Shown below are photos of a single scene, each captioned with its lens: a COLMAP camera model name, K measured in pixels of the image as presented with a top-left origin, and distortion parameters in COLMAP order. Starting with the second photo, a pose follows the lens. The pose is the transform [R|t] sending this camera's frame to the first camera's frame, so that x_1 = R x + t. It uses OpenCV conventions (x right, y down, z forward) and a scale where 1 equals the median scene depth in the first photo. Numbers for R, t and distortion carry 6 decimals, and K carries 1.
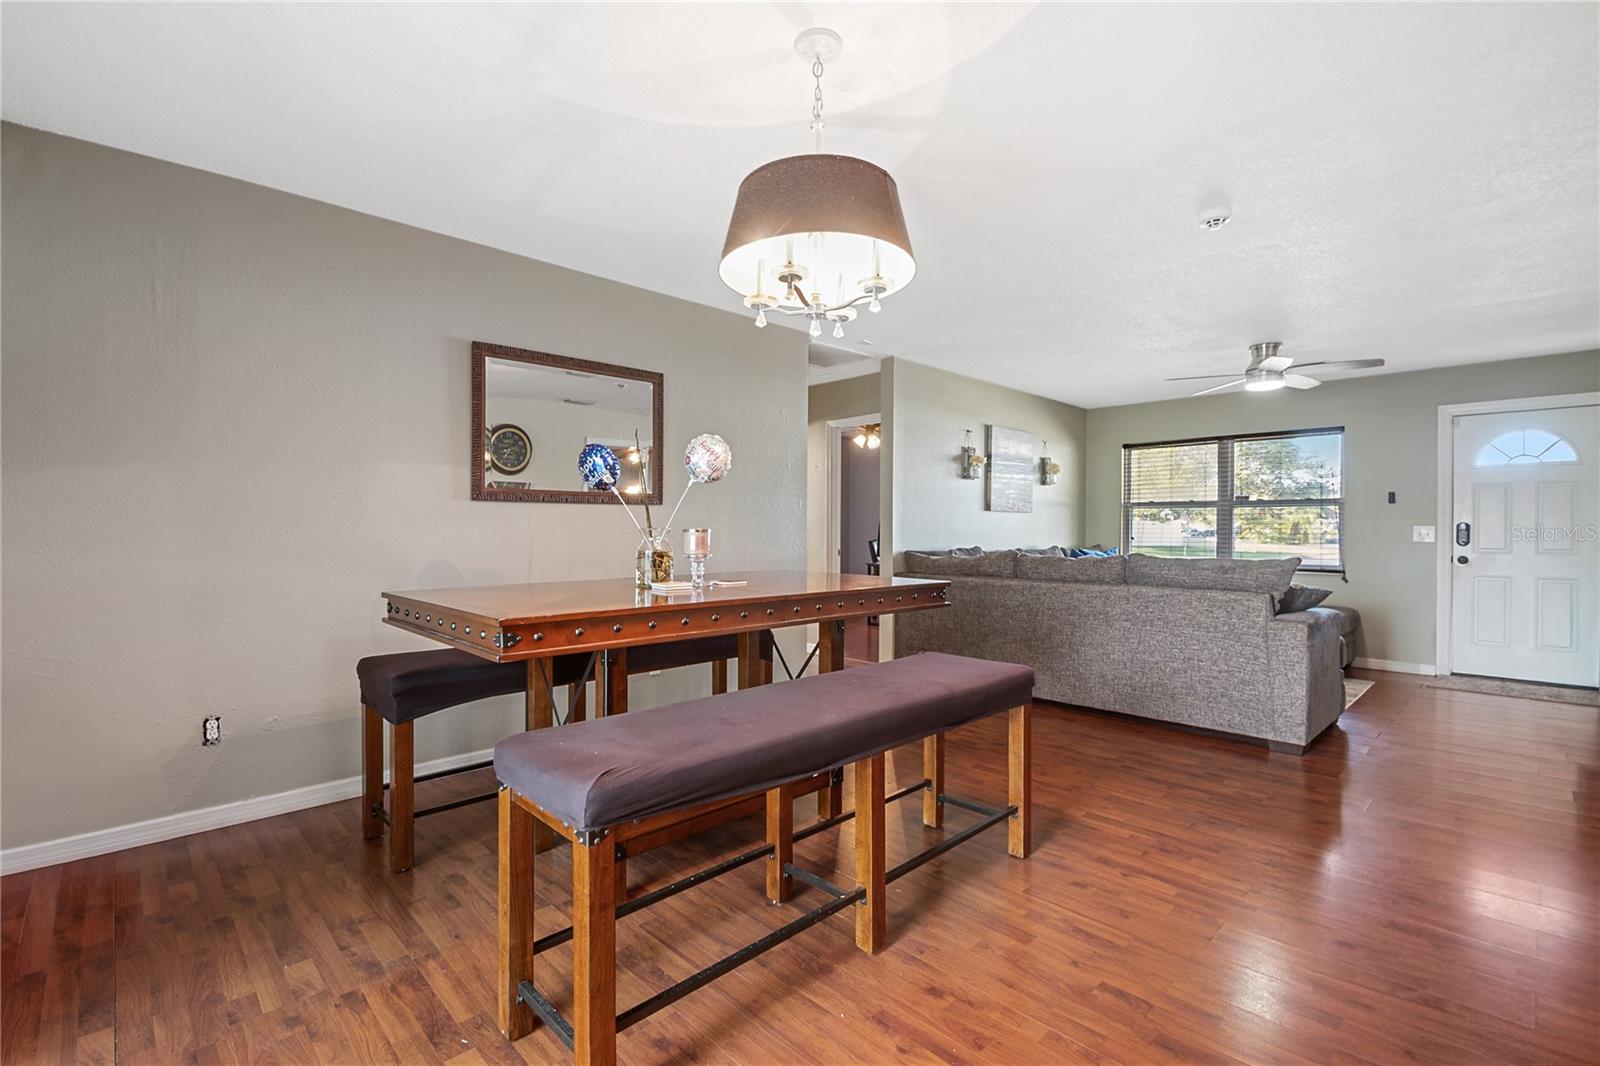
lens RADIAL K [[712.5, 0, 782.9], [0, 712.5, 529.8], [0, 0, 1]] dist [-0.013488, -0.000096]
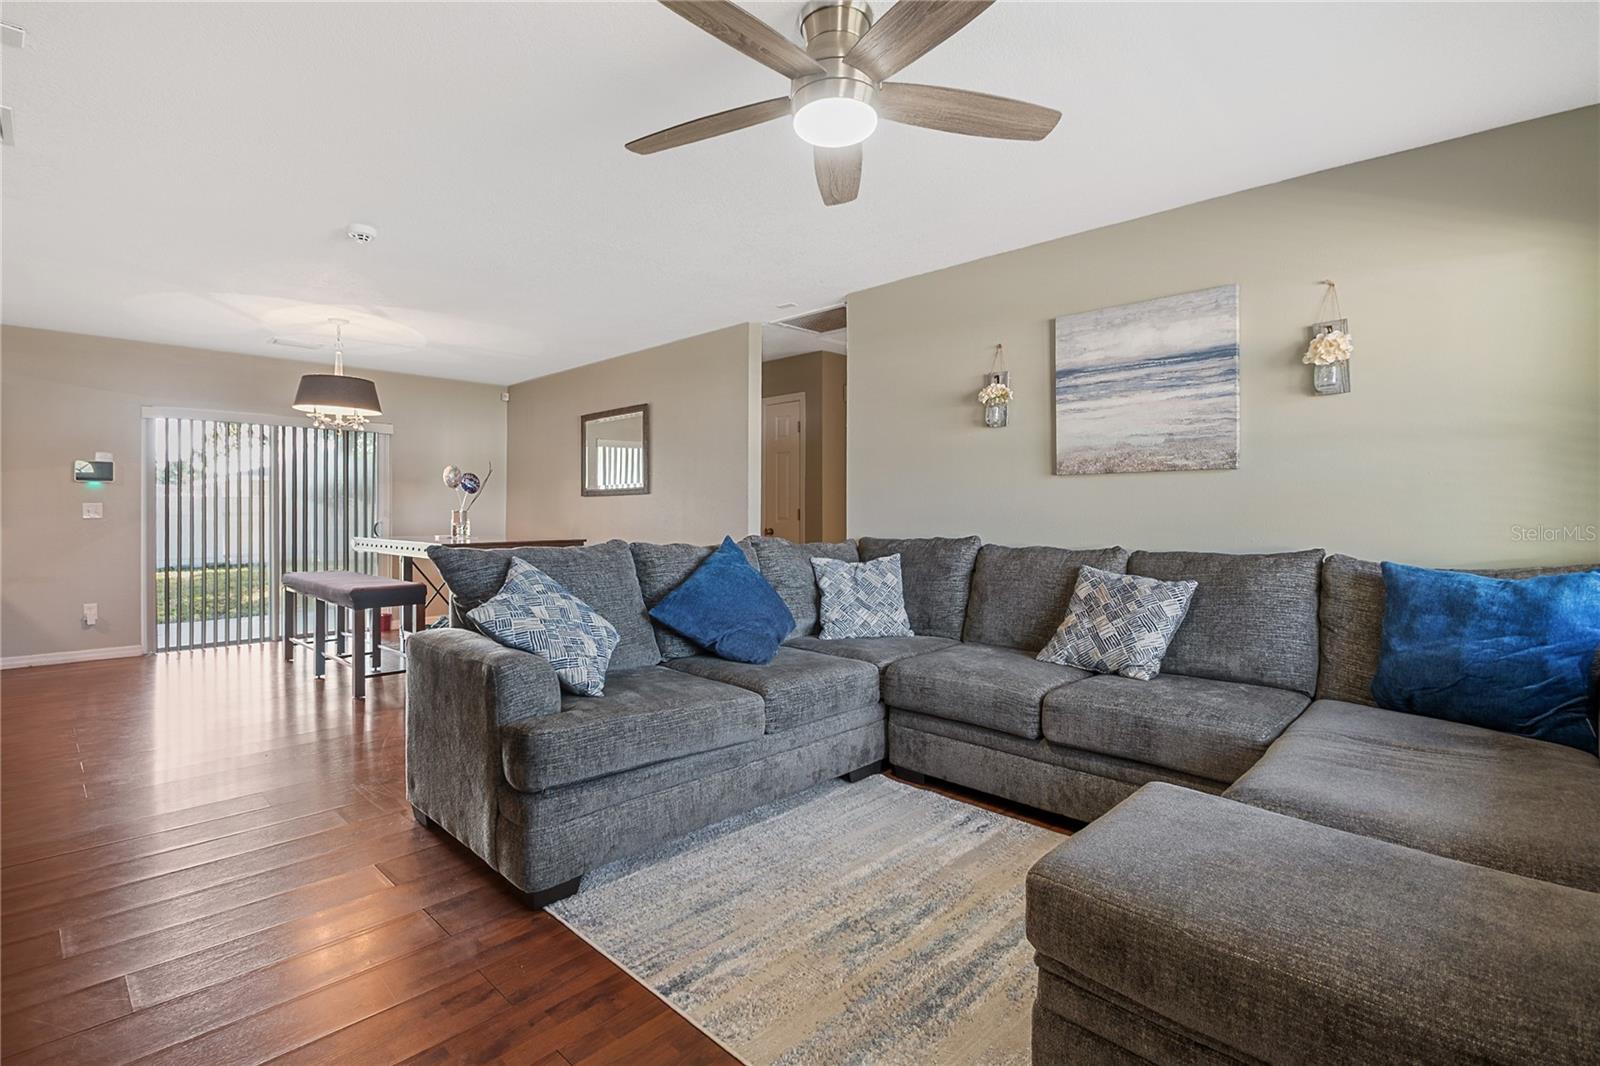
lens RADIAL K [[757.5, 0, 794.5], [0, 757.5, 505.4], [0, 0, 1]] dist [0.003128, -0.022482]
pose [[0.047822, -0.012550, -0.998777, 1.700211], [0.002087, 0.999920, -0.012465, 0.009527], [0.998854, -0.001488, 0.047845, 1.506565]]
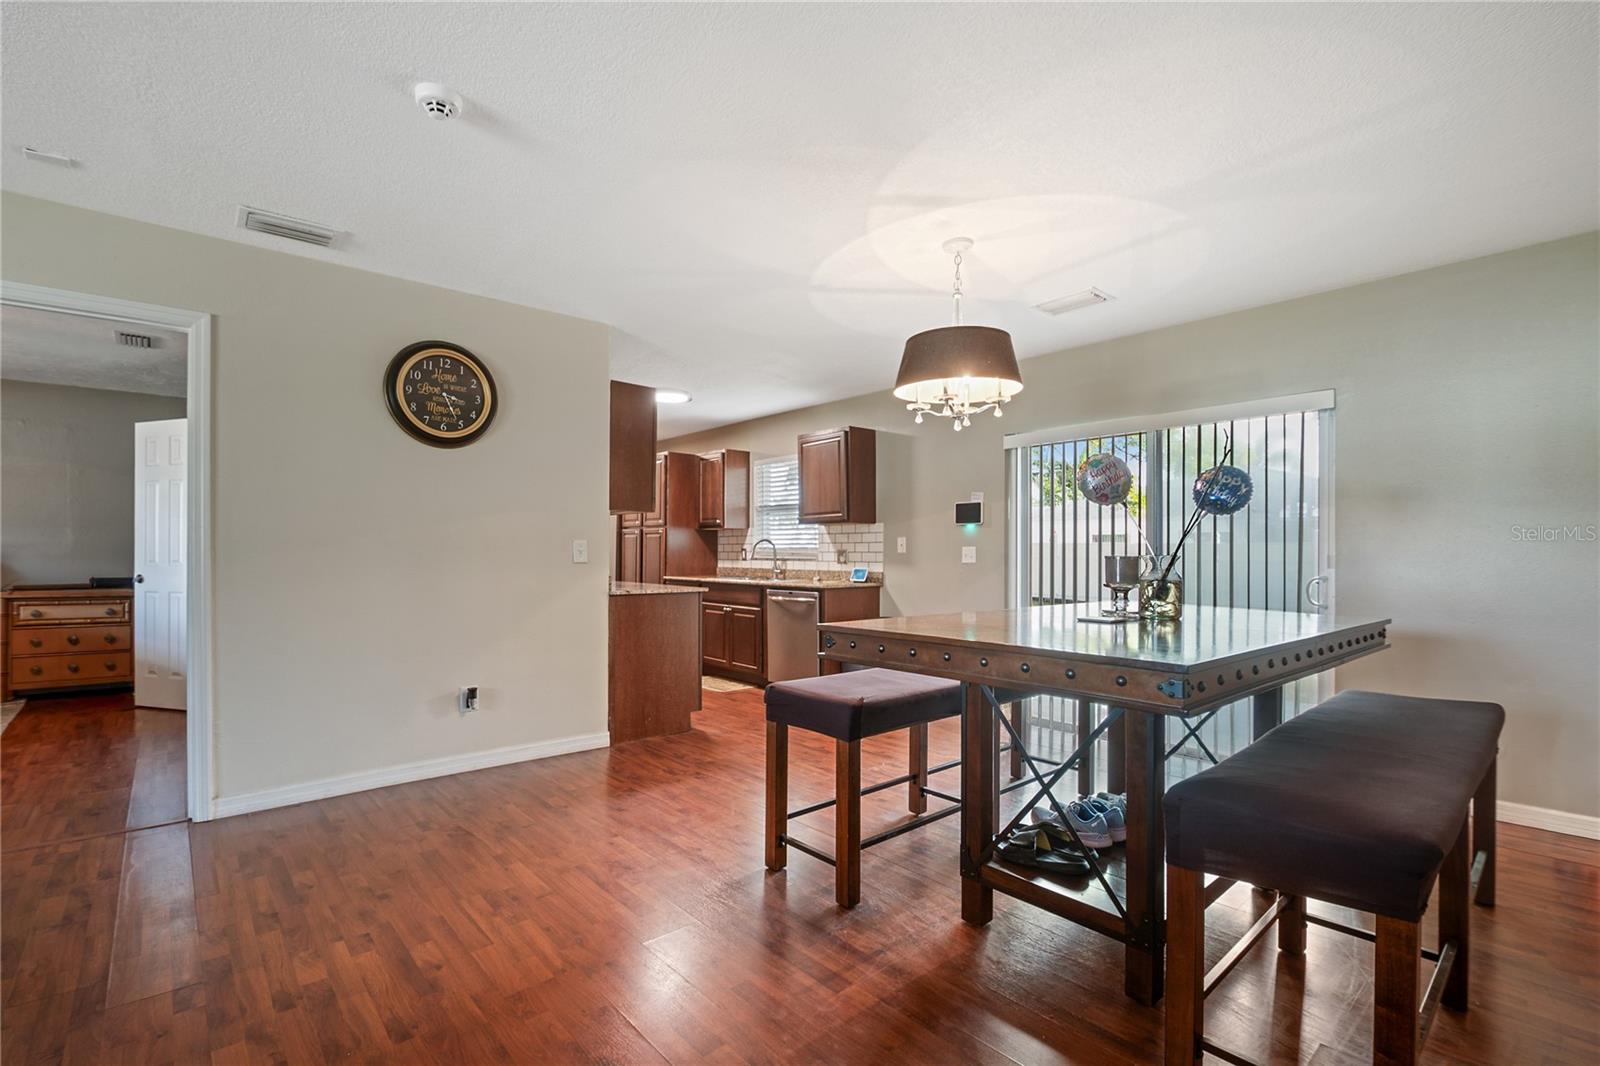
lens RADIAL K [[722.5, 0, 796.5], [0, 722.5, 555.0], [0, 0, 1]] dist [-0.000521, -0.000117]
pose [[-0.999336, -0.012048, 0.034374, 0.209252], [-0.011981, 0.999926, 0.002139, -0.000963], [-0.034397, 0.001726, -0.999407, 1.563704]]
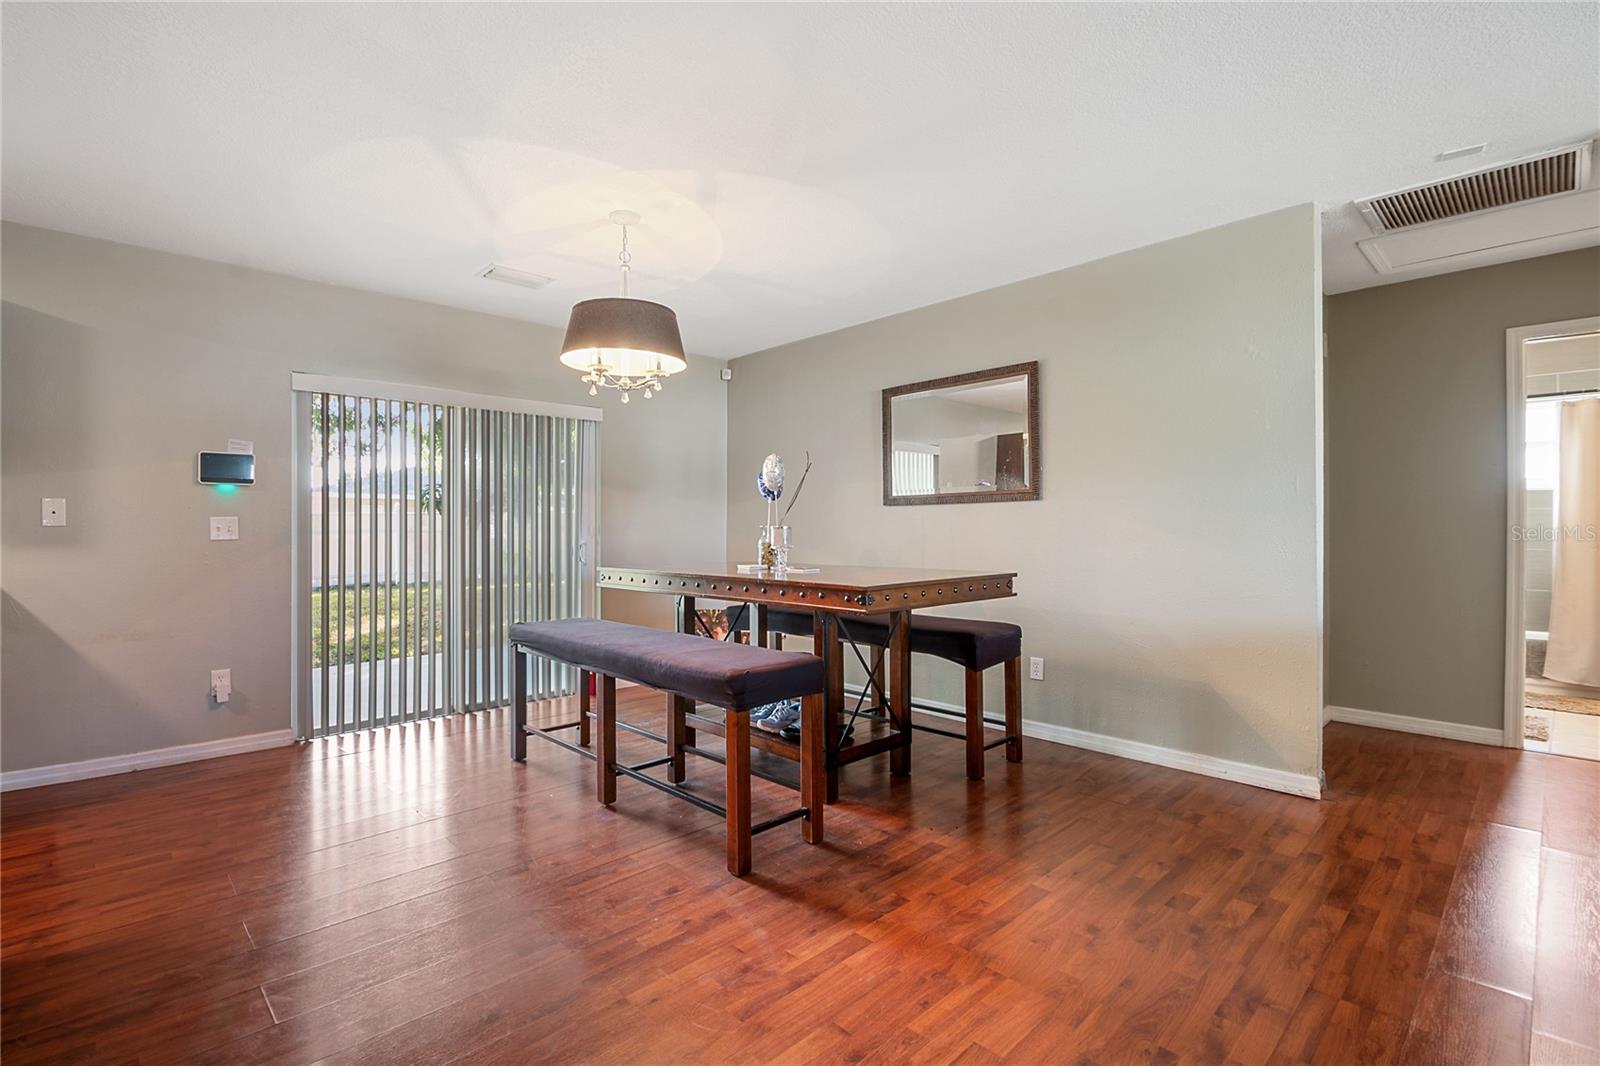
lens RADIAL K [[735.9, 0, 749.5], [0, 735.9, 522.3], [0, 0, 1]] dist [-0.010591, -0.000149]
pose [[-0.018190, -0.012186, -0.999760, 0.997390], [0.004127, 0.999916, -0.012263, 0.005561], [0.999826, -0.004349, -0.018138, 0.787473]]
